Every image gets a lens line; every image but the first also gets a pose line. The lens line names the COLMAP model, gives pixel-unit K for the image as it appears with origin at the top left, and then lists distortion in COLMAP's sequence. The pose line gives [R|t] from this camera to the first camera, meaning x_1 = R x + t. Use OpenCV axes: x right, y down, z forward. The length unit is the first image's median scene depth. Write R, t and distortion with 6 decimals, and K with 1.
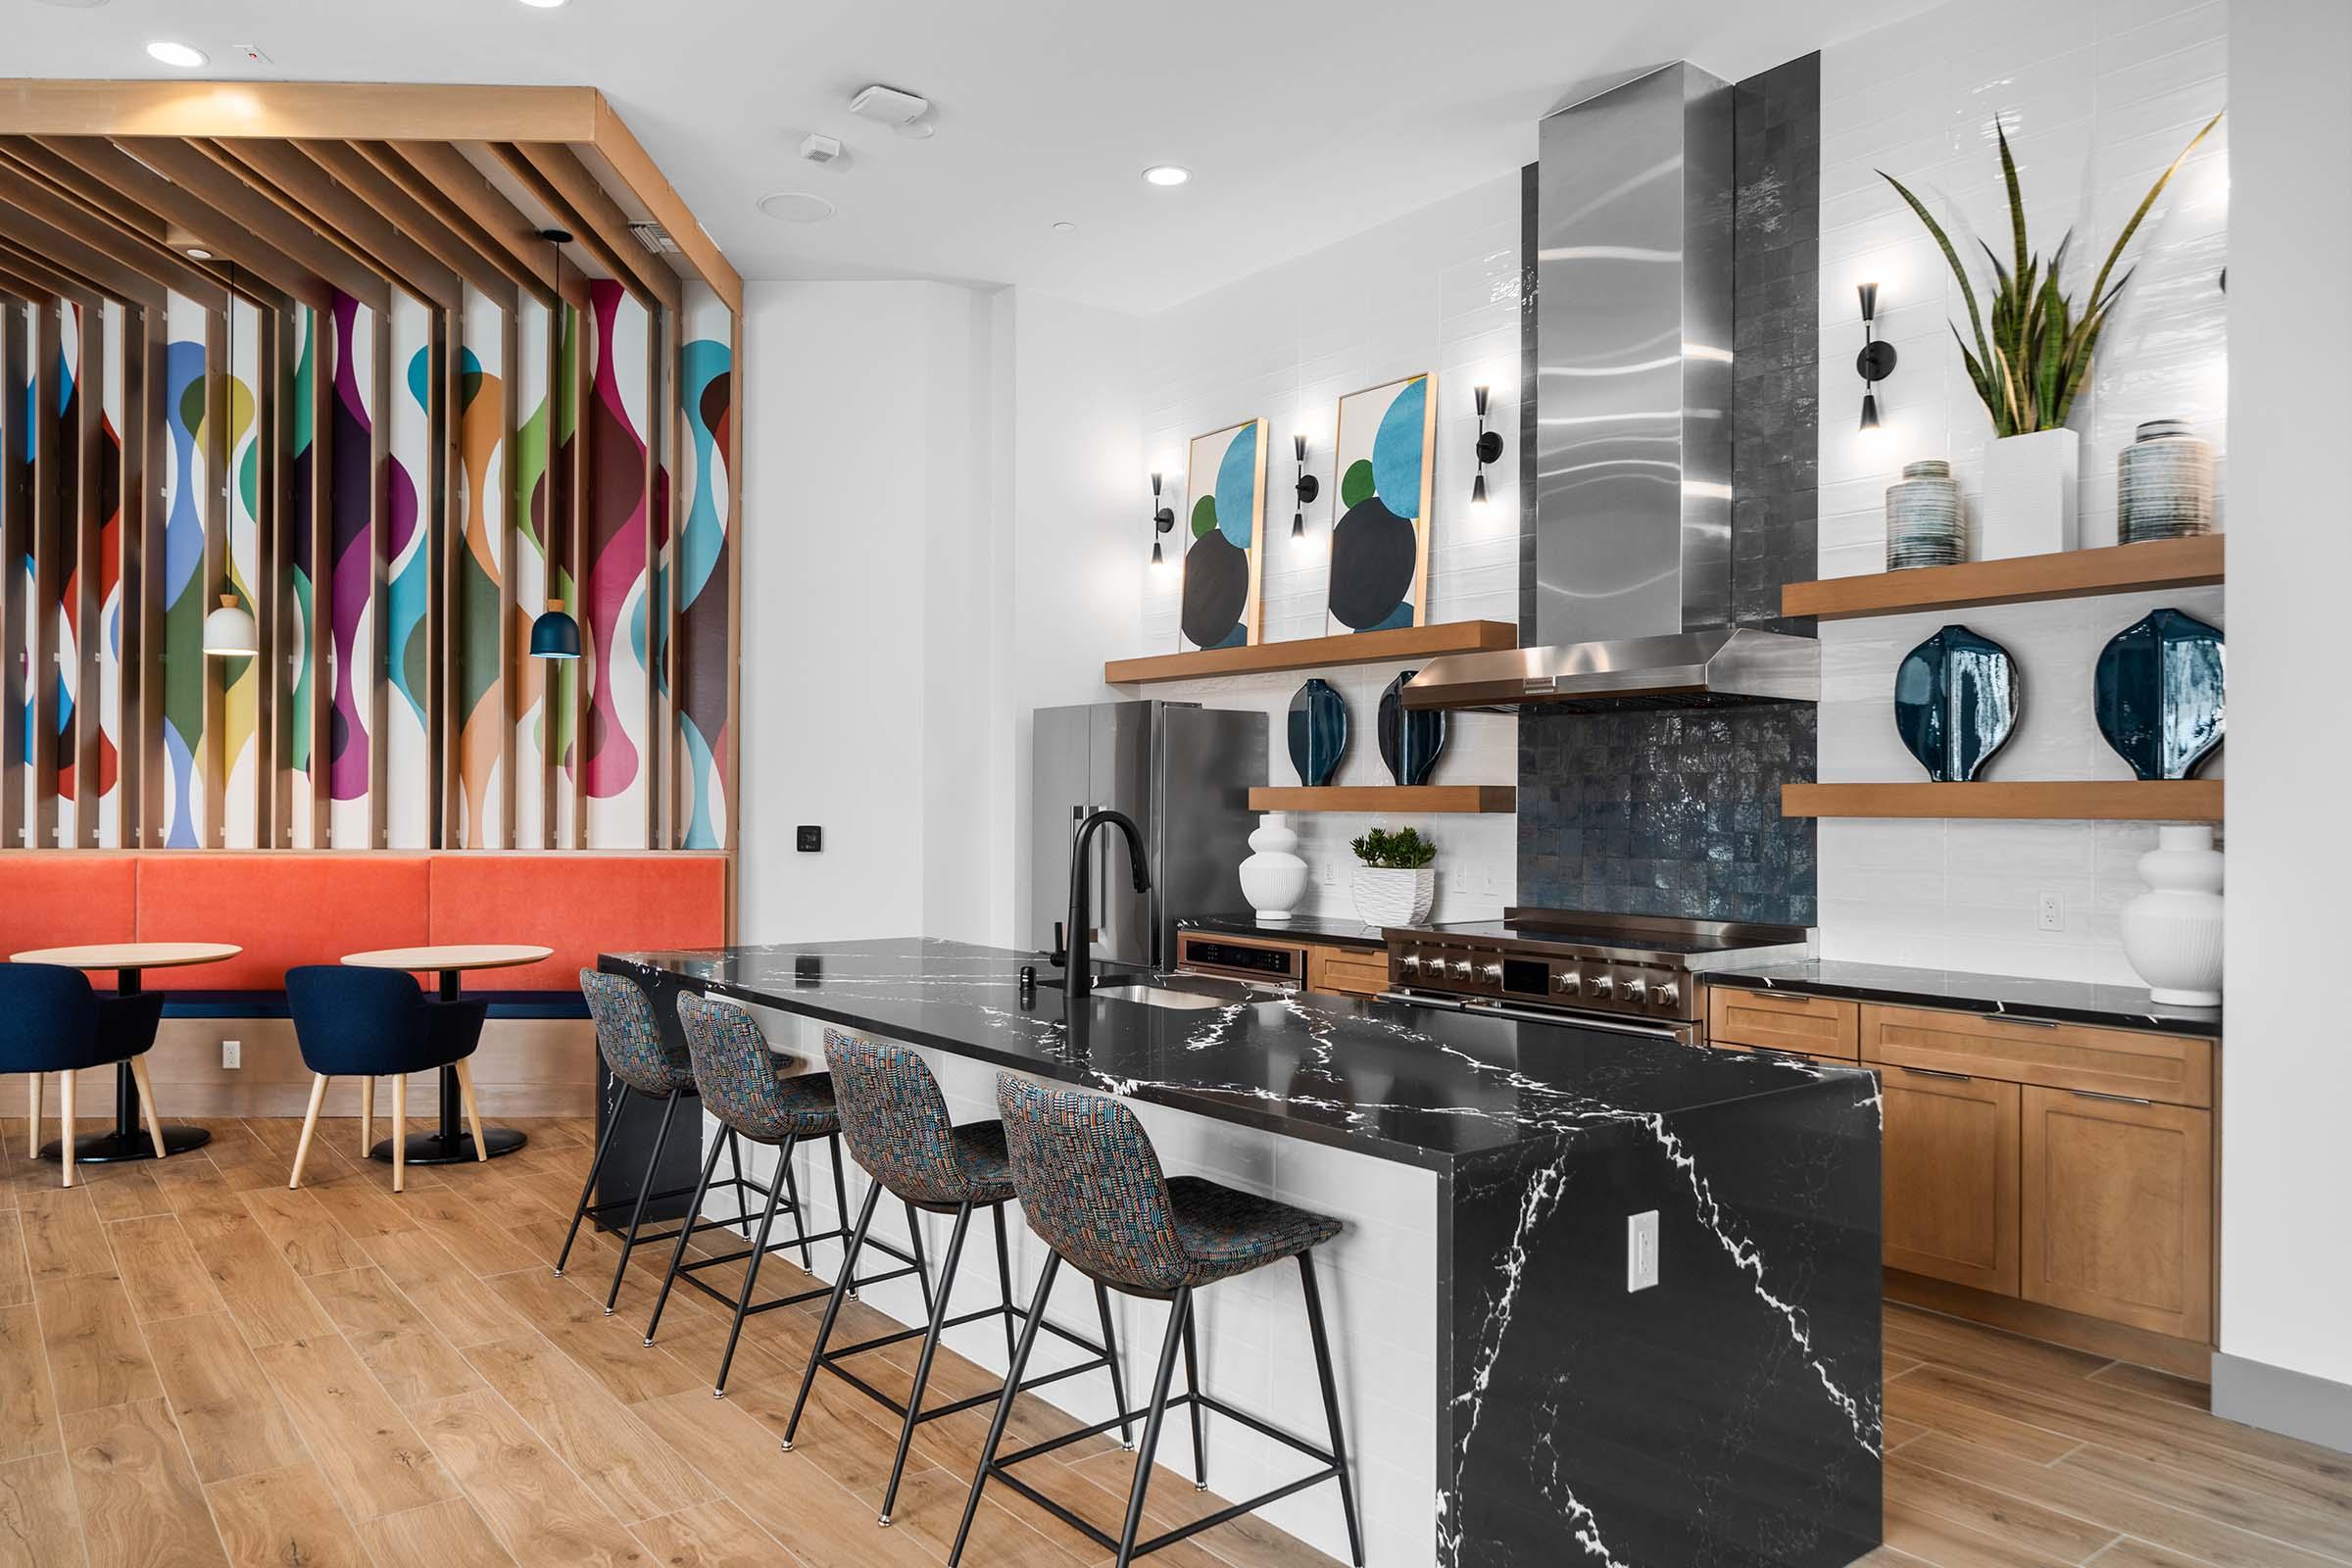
lens RADIAL K [[1565.5, 0, 1120.5], [0, 1565.5, 803.7], [0, 0, 1]] dist [0.017246, -0.006711]
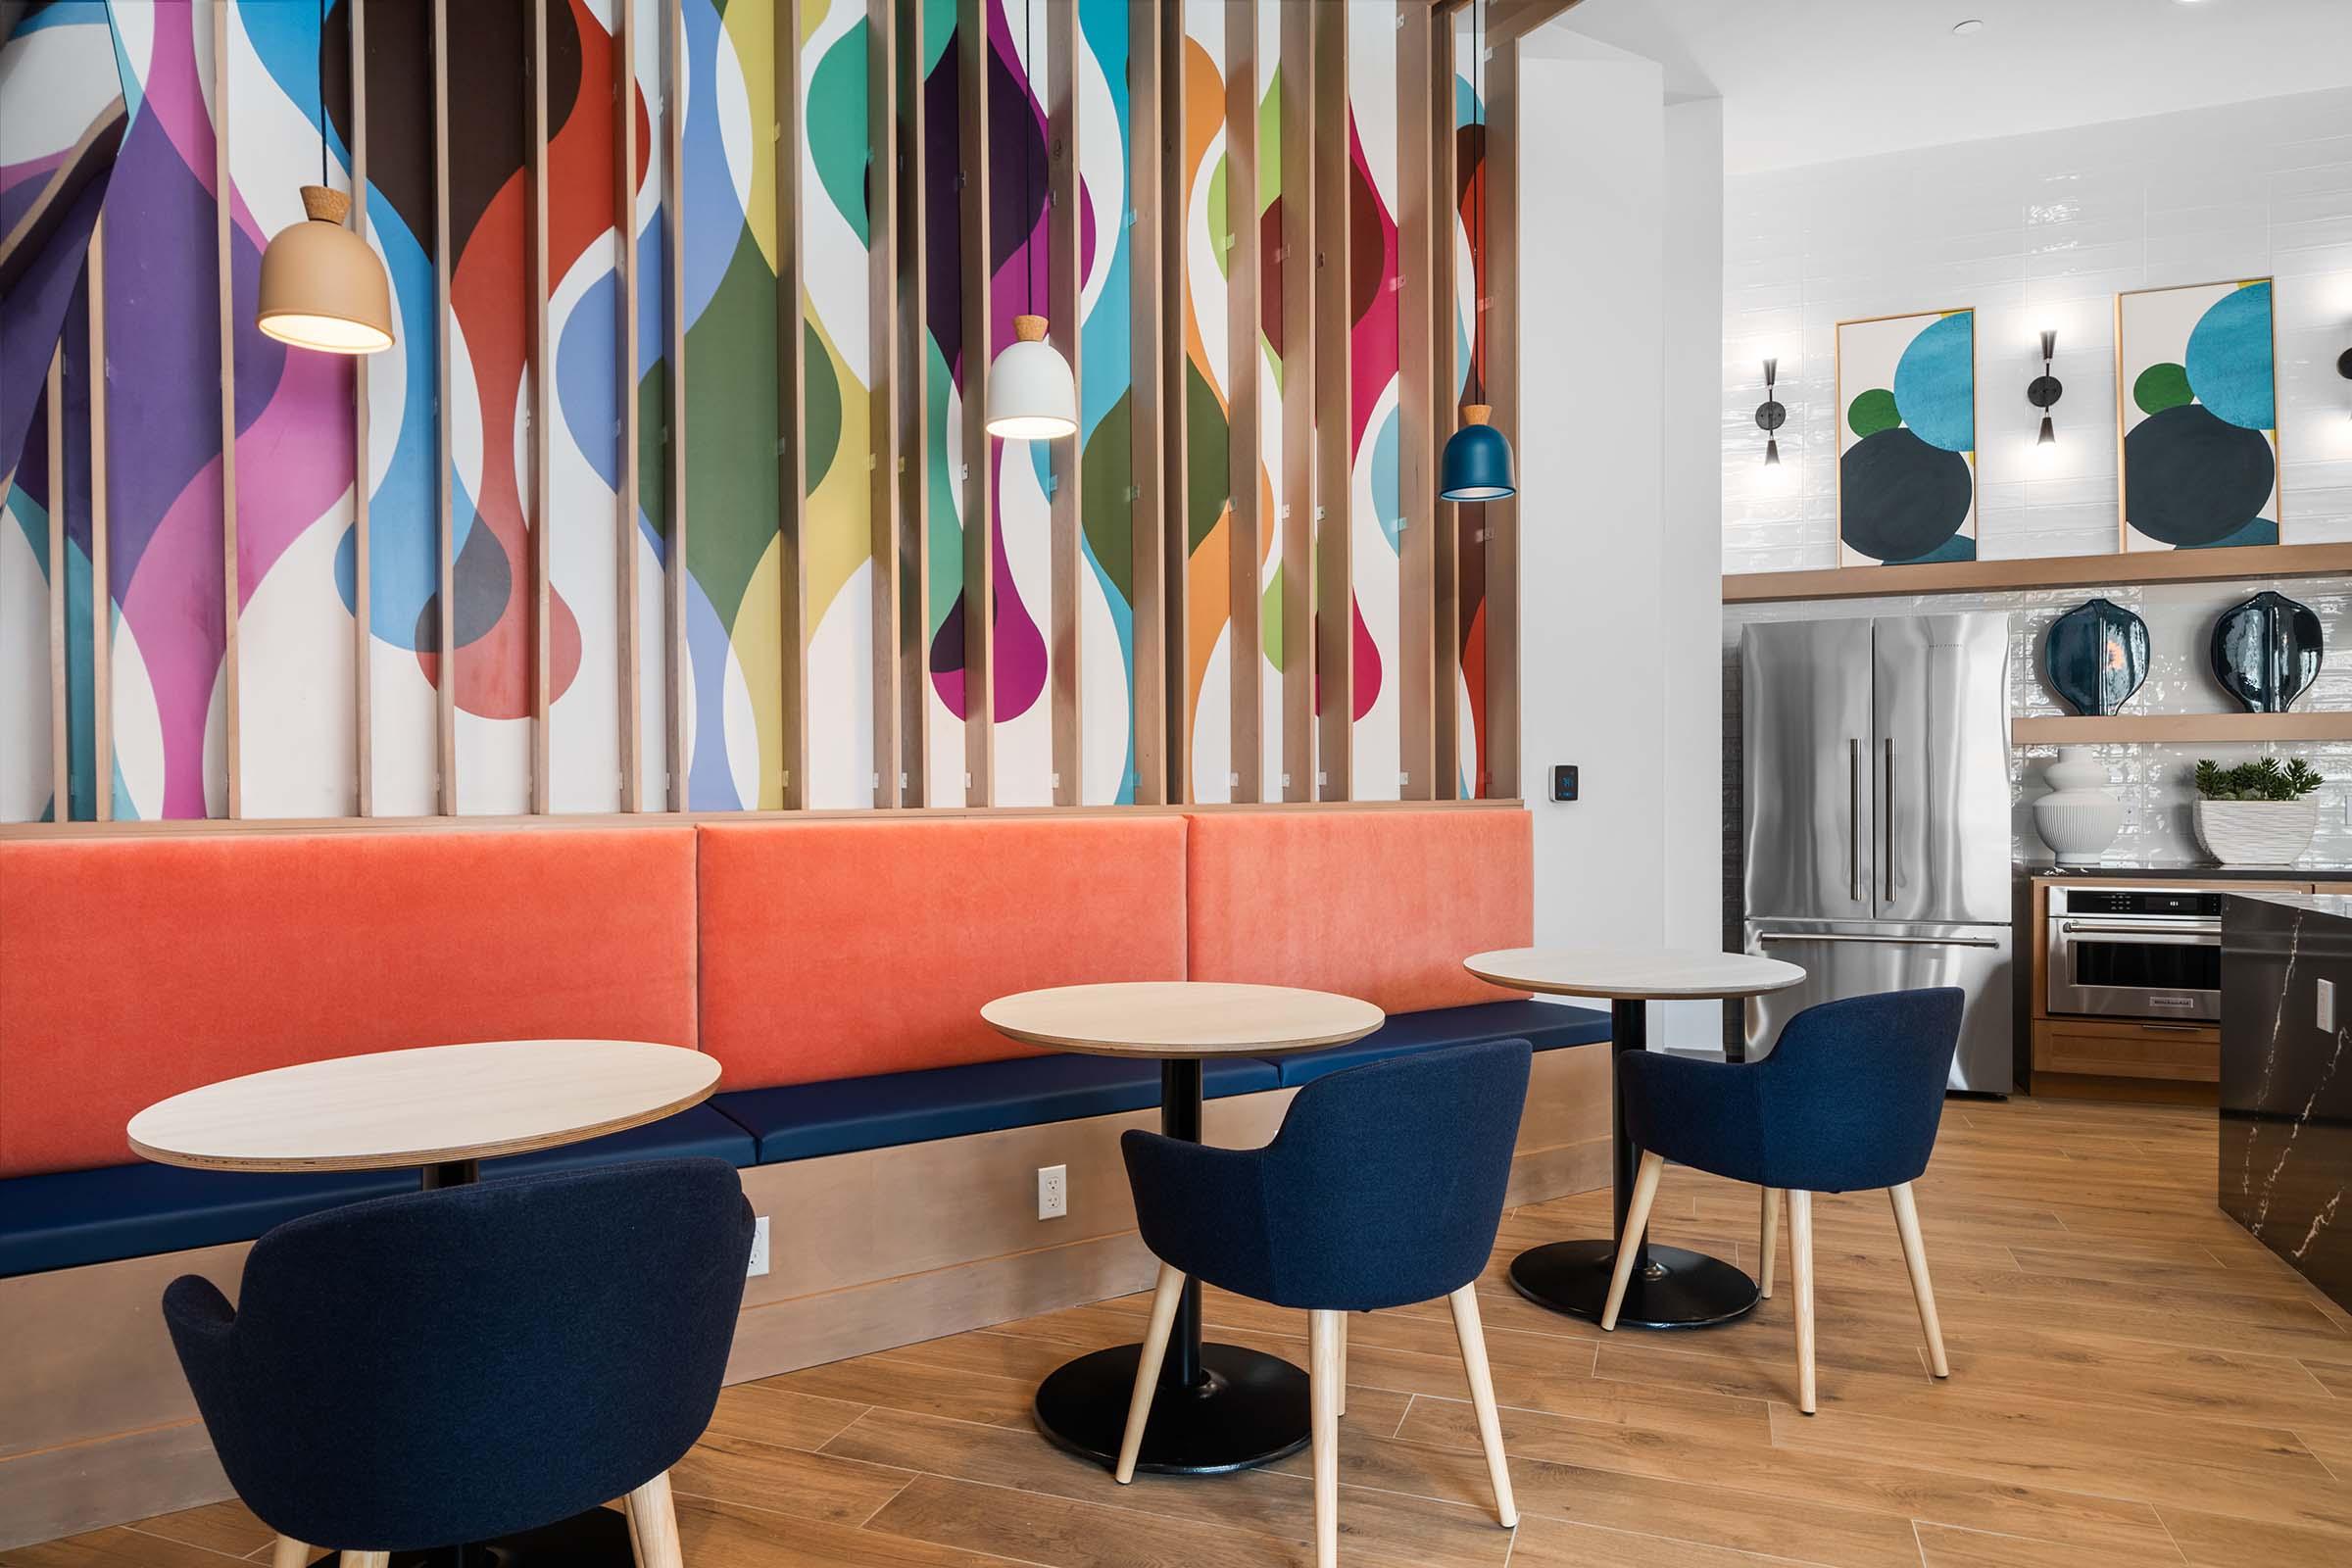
lens RADIAL K [[1452.8, 0, 1118.2], [0, 1452.8, 795.0], [0, 0, 1]] dist [0.003032, -0.002031]
pose [[0.852538, -0.013112, 0.522501, -0.921343], [0.010104, 0.999912, 0.008606, 0.024921], [-0.522568, -0.002057, 0.852595, 0.655602]]
